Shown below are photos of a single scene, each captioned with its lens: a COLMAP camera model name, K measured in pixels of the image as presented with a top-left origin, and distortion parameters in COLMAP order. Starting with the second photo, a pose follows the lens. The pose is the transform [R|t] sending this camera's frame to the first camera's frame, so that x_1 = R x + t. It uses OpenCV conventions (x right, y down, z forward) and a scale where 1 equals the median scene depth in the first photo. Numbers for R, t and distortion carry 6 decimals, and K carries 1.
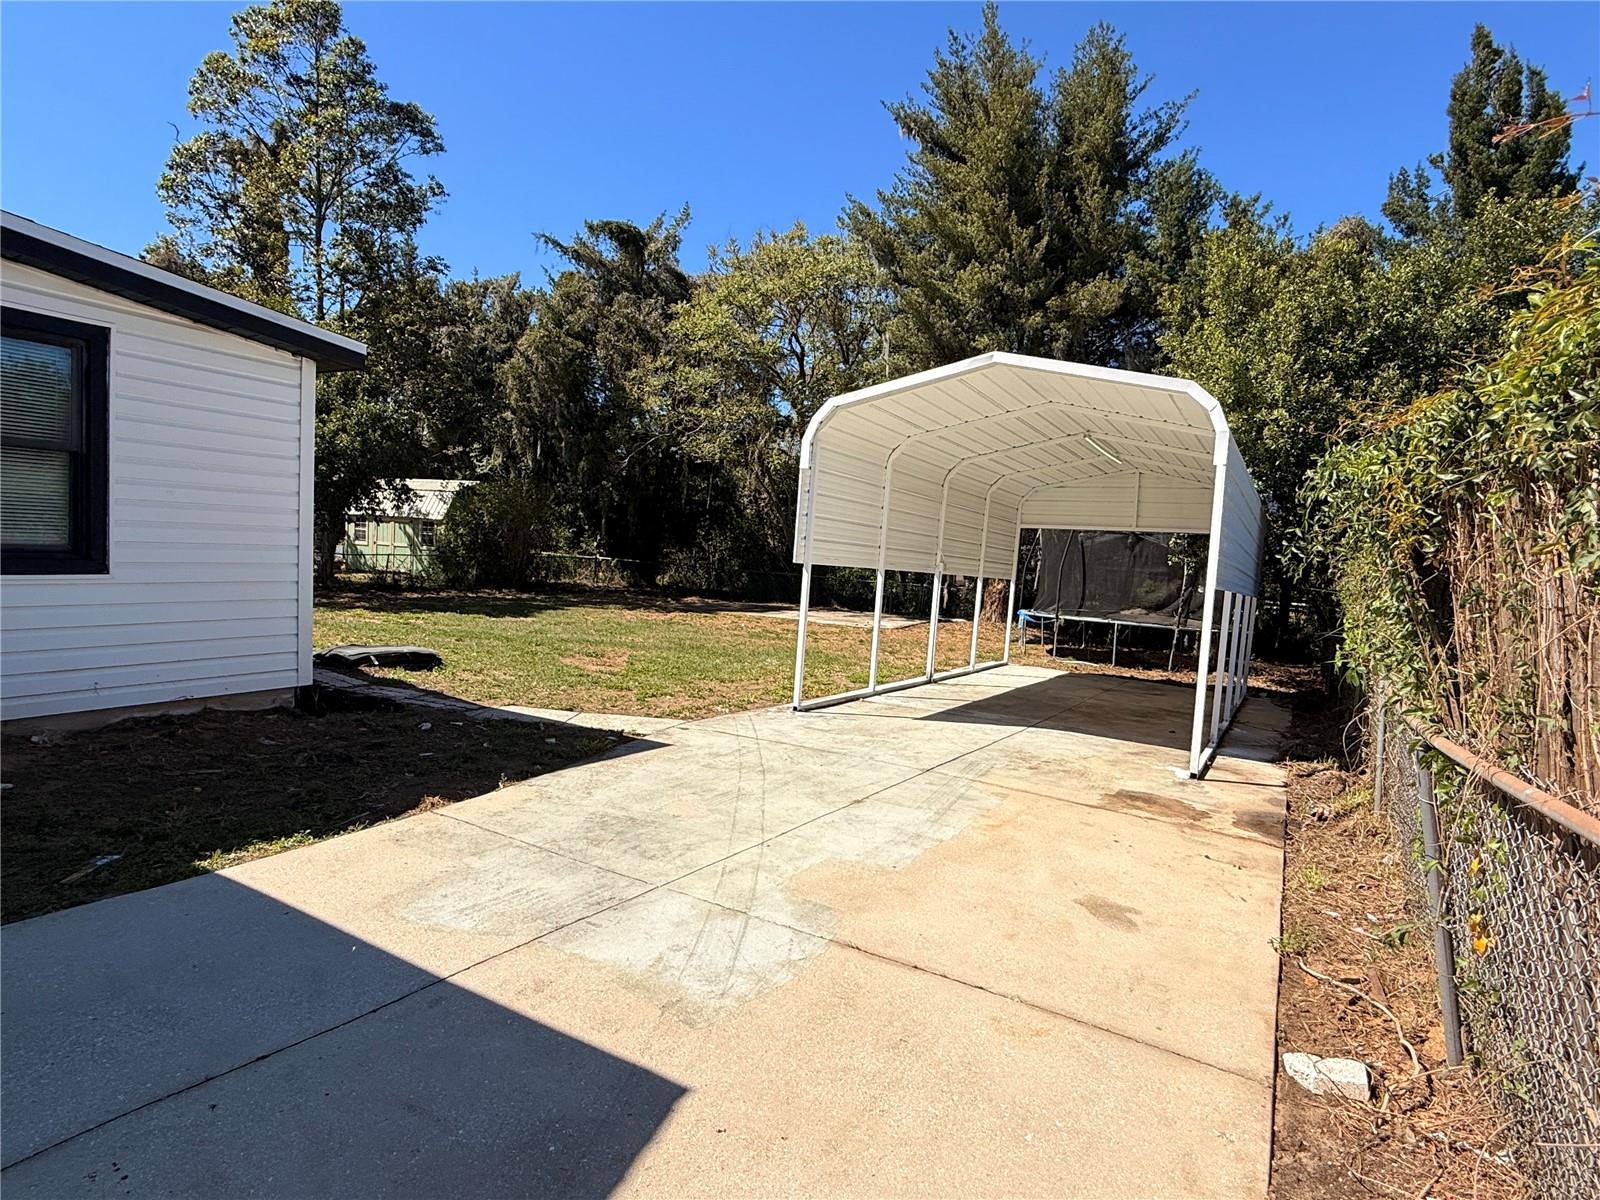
lens RADIAL K [[851.7, 0, 794.0], [0, 851.7, 600.2], [0, 0, 1]] dist [0.004522, -0.000562]
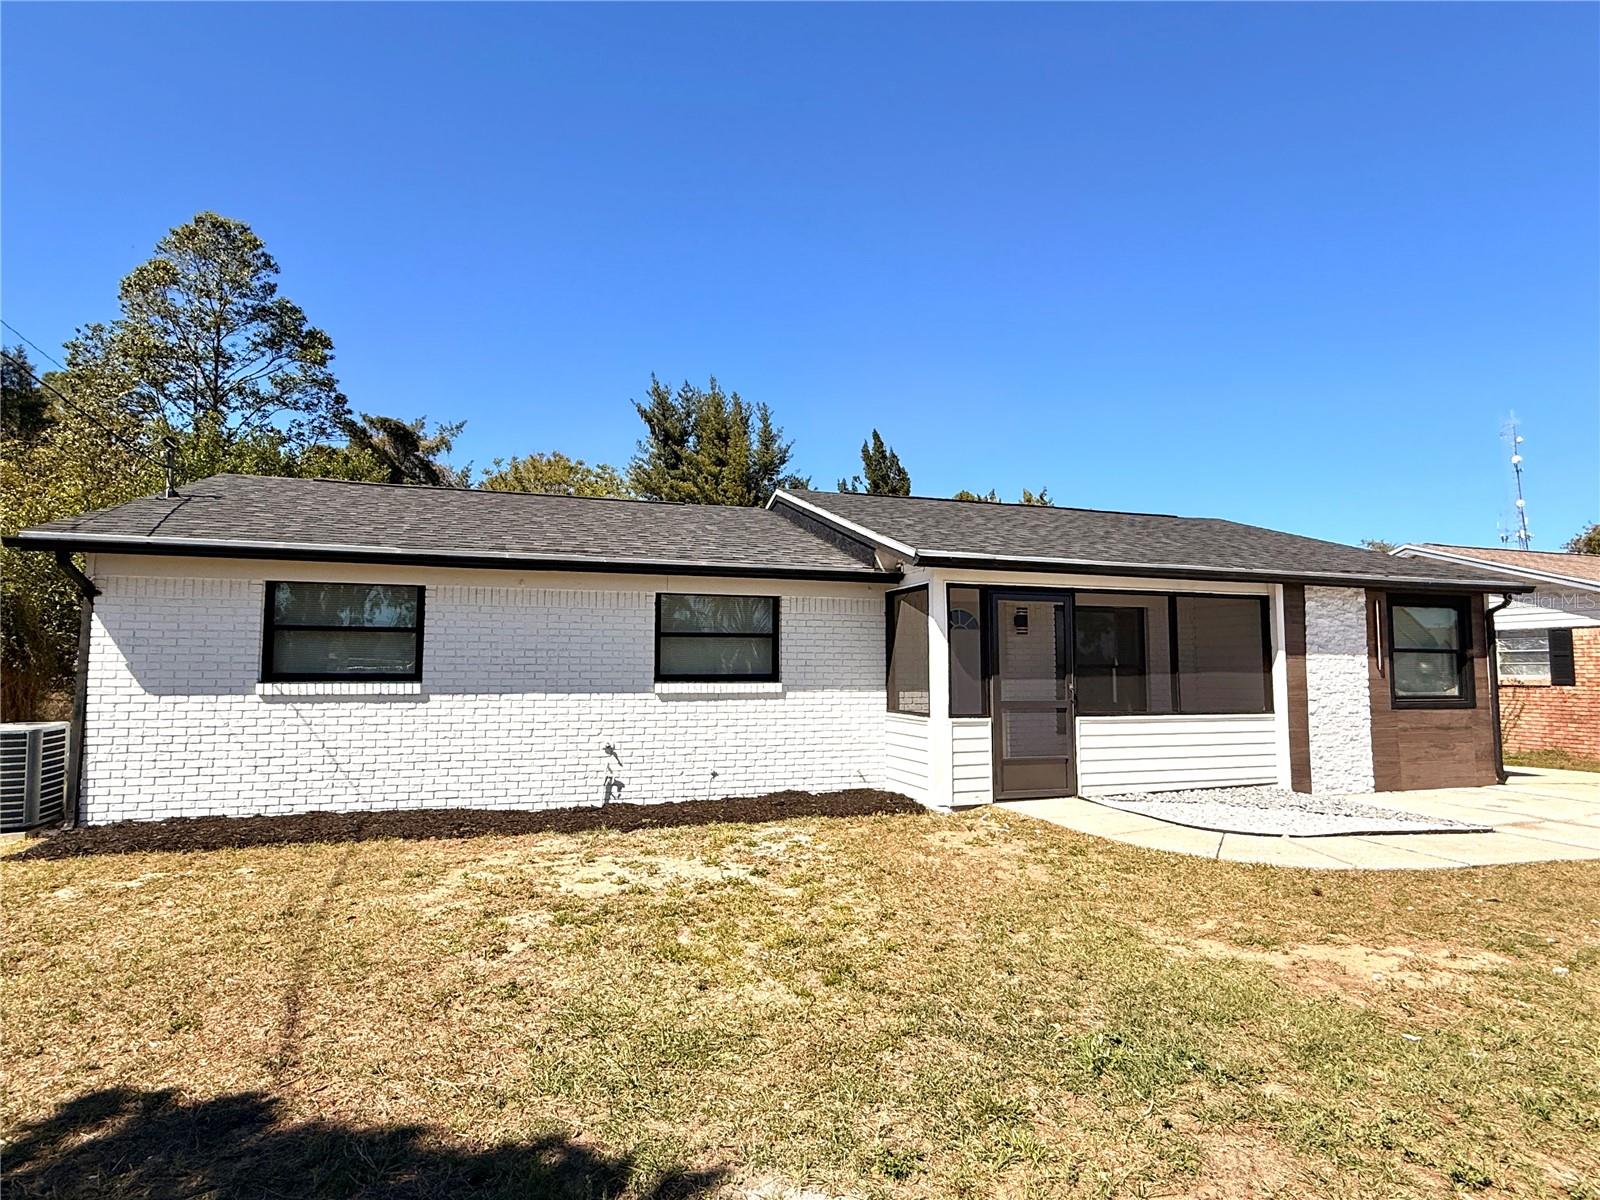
lens RADIAL K [[851.7, 0, 794.0], [0, 851.7, 600.2], [0, 0, 1]] dist [0.004522, -0.000562]
pose [[0.678286, 0.008665, 0.734747, -1.057497], [0.078806, 0.993305, -0.084465, -0.046680], [-0.730560, 0.115194, 0.673062, -0.333859]]
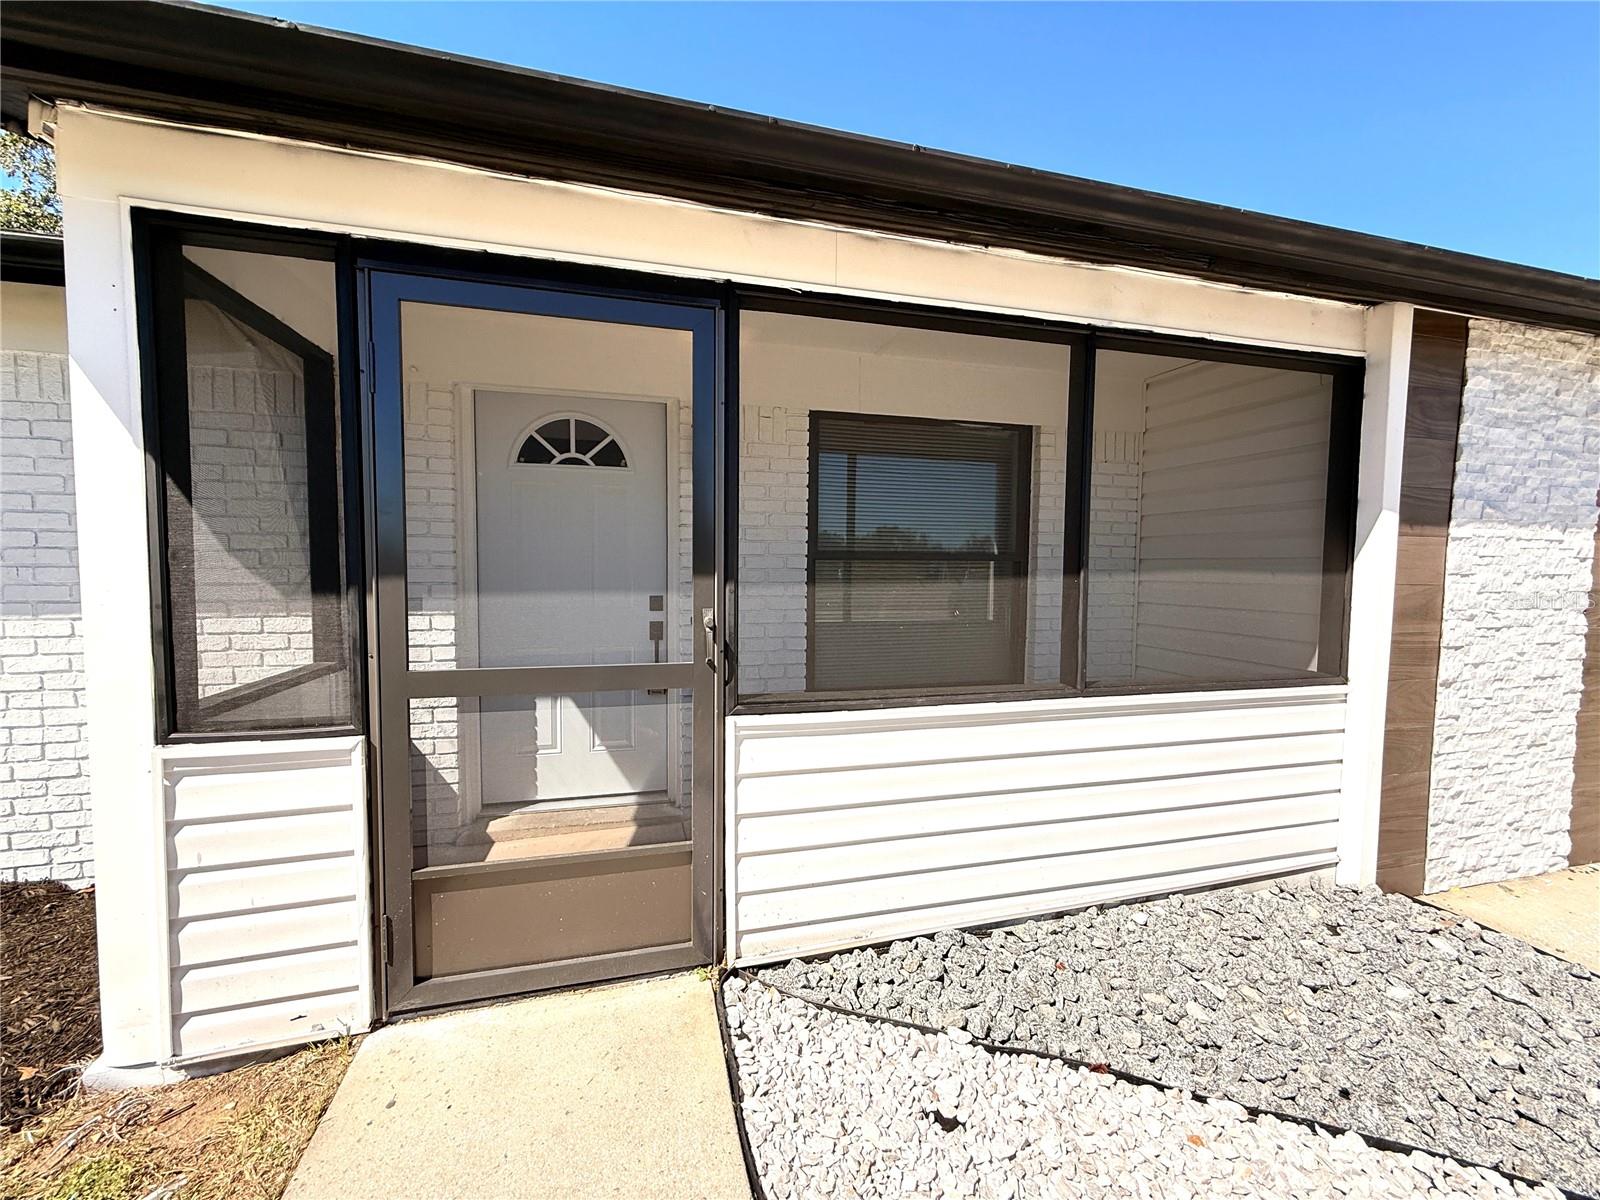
lens RADIAL K [[637.0, 0, 793.5], [0, 637.0, 598.2], [0, 0, 1]] dist [0.000056, -0.000159]
pose [[0.716729, -0.087695, 0.691816, -0.683848], [0.072622, 0.996054, 0.051022, -0.035184], [-0.693560, 0.013672, 0.720269, -0.213565]]
